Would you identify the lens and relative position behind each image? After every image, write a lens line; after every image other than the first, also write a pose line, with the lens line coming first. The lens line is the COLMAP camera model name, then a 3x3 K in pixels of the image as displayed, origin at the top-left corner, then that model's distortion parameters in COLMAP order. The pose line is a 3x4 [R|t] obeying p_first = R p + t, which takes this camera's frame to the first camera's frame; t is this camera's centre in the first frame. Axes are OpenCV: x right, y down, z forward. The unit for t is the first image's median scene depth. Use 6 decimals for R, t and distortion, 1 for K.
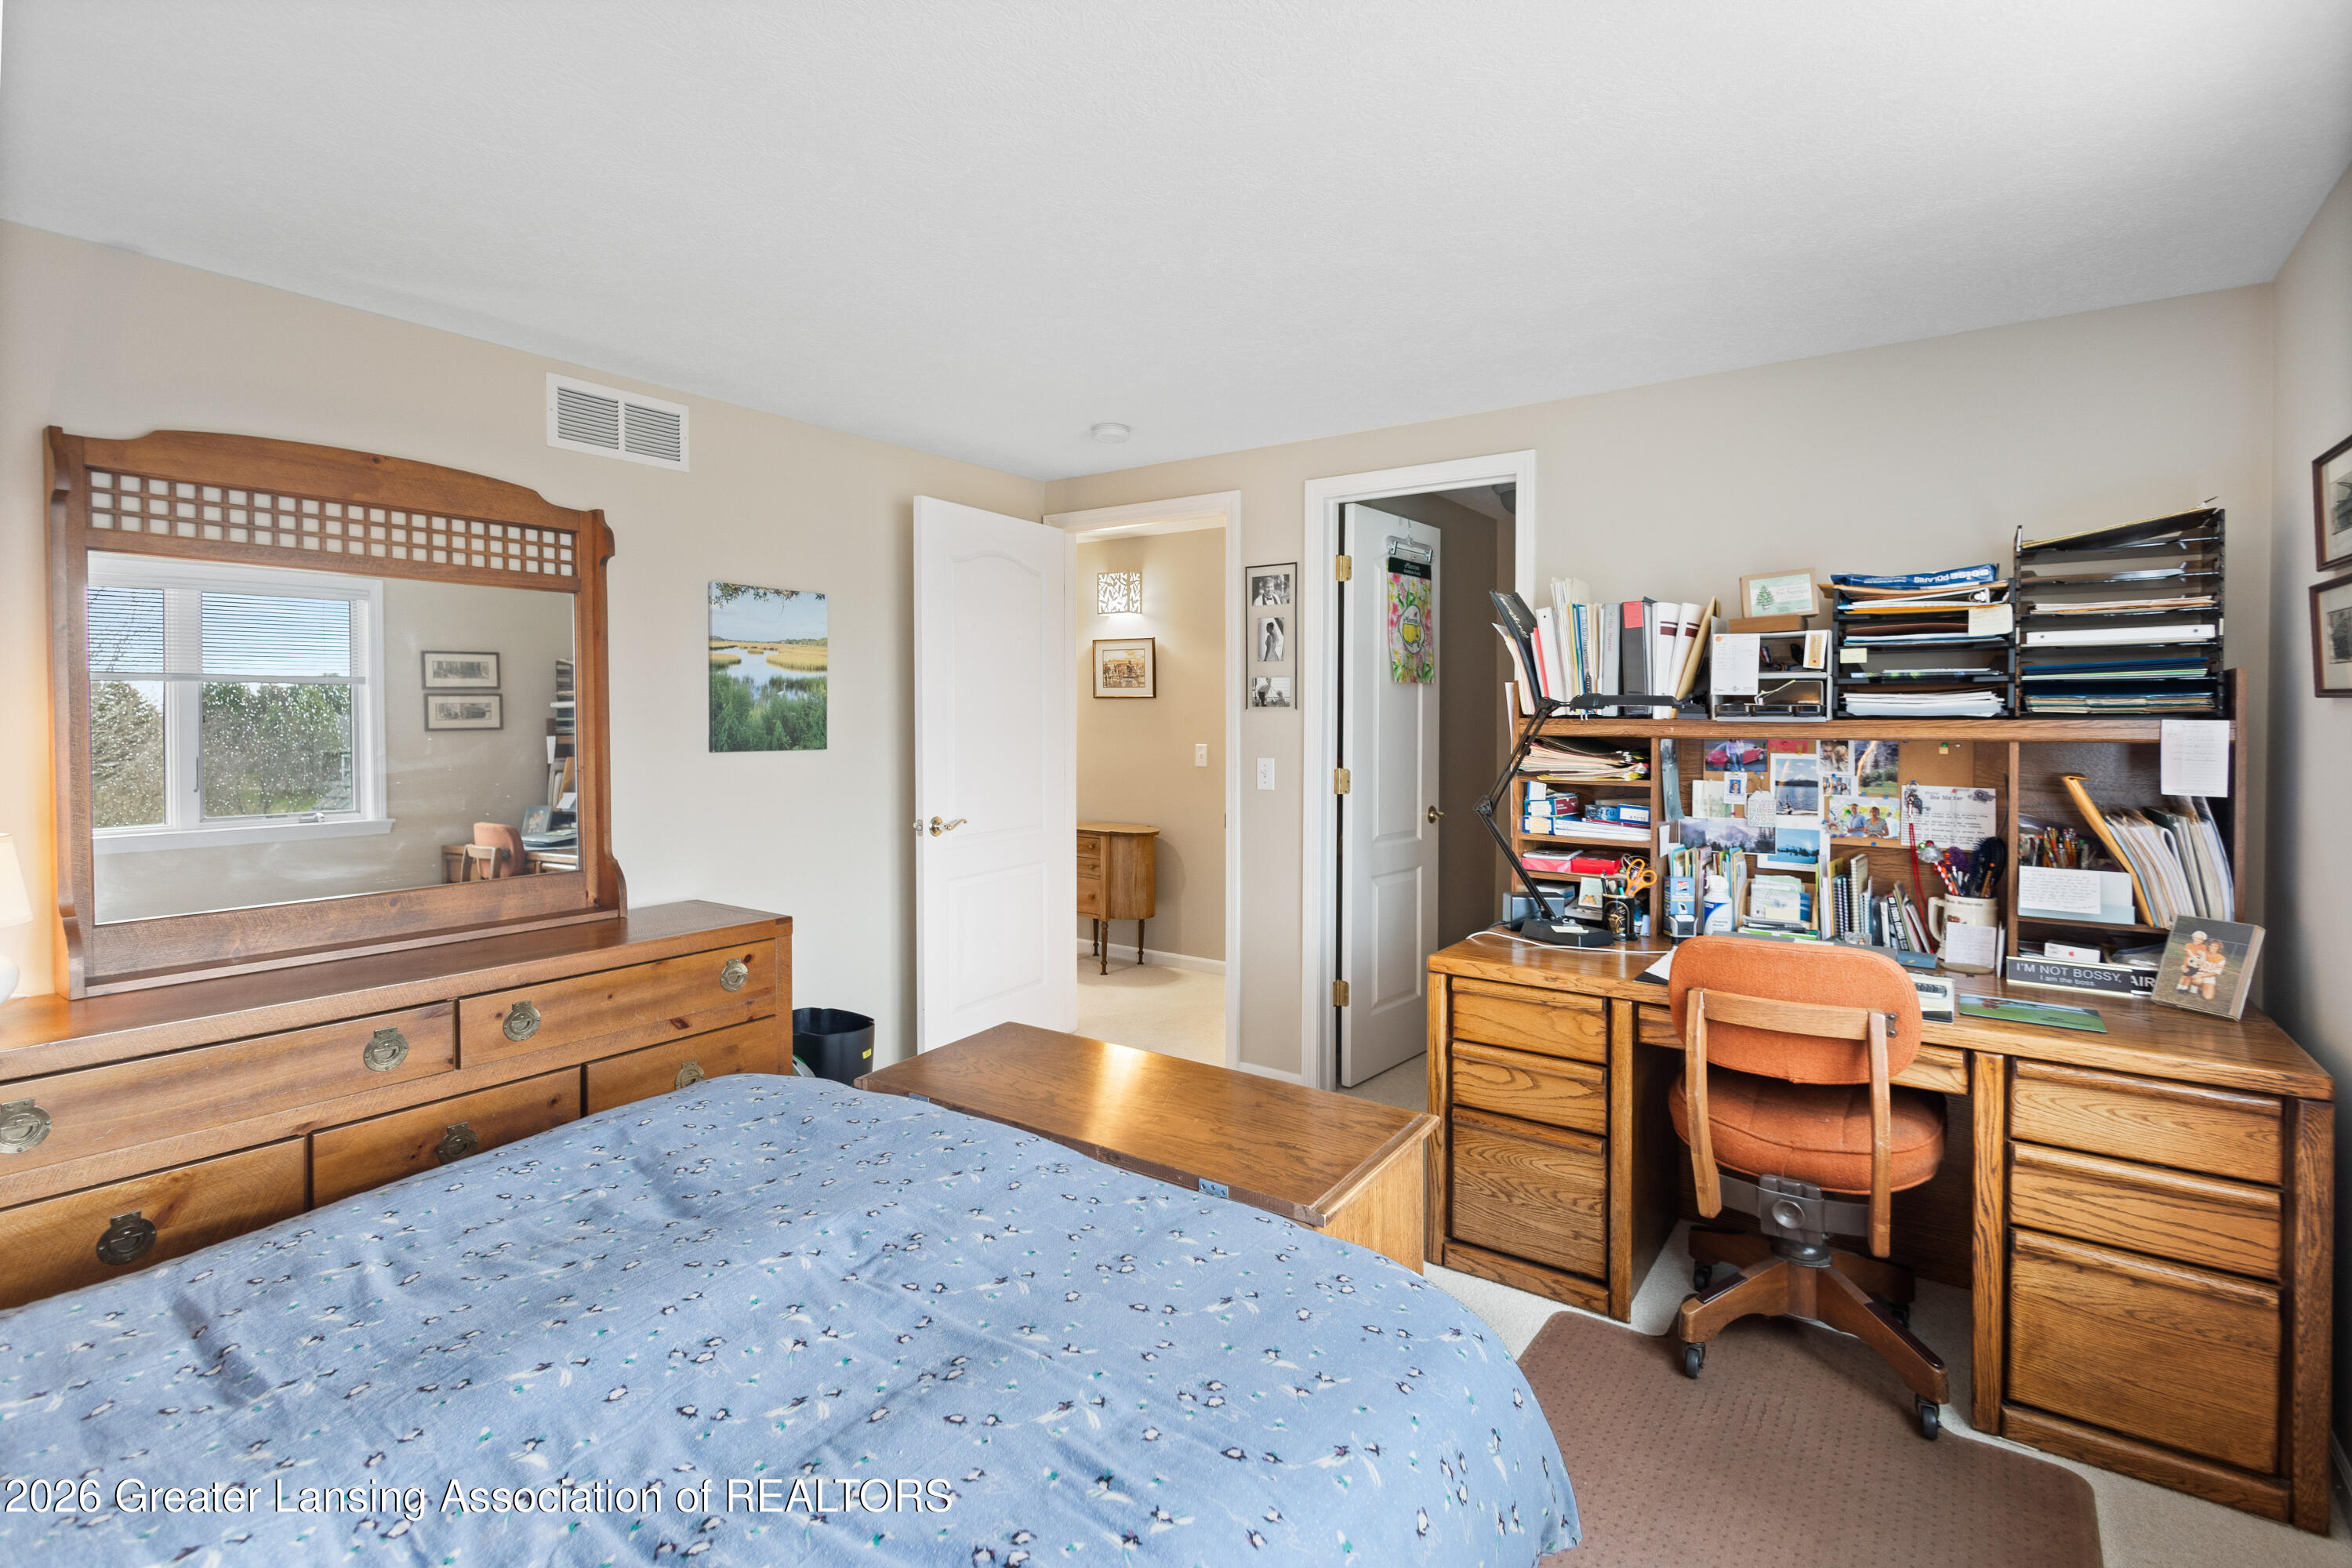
lens RADIAL K [[1101.9, 0, 1159.8], [0, 1101.9, 776.1], [0, 0, 1]] dist [0.009578, 0.000061]
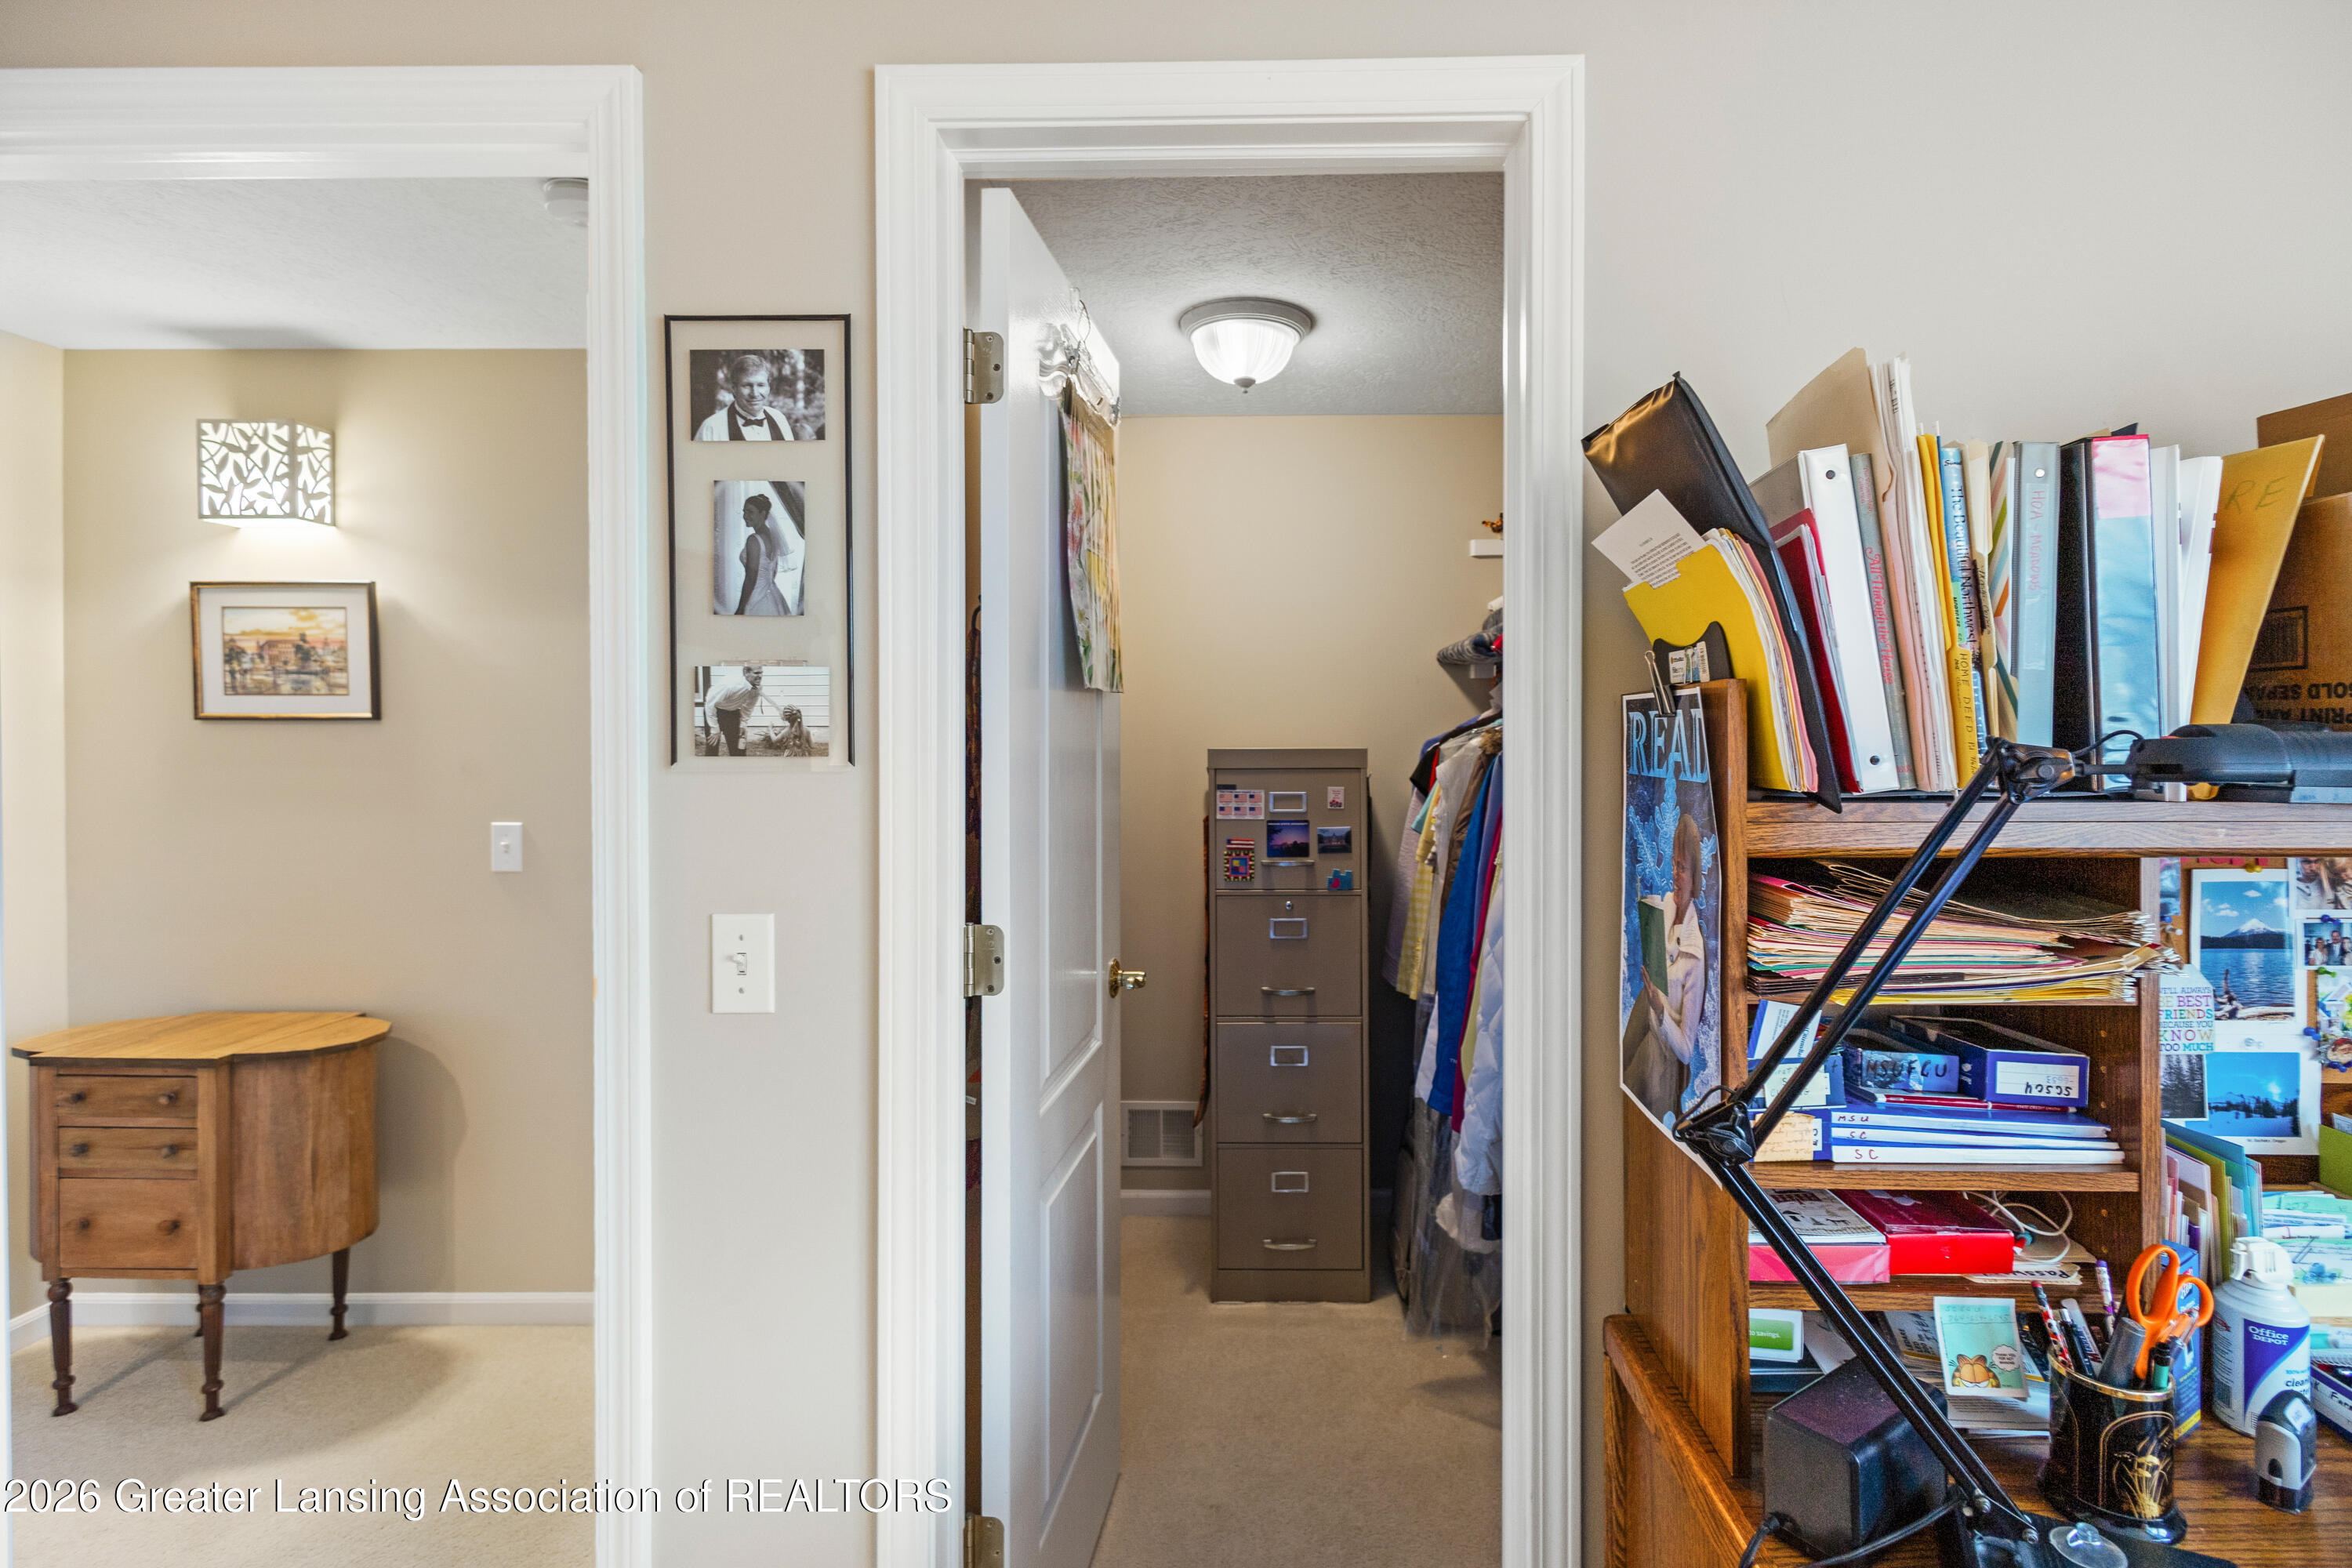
lens RADIAL K [[1155.4, 0, 1274.5], [0, 1155.4, 726.9], [0, 0, 1]] dist [0.013678, -0.000159]
pose [[0.813588, -0.006076, 0.581410, 0.025299], [0.040112, 0.998150, -0.045700, -0.049438], [-0.580057, 0.060503, 0.812326, 0.629285]]
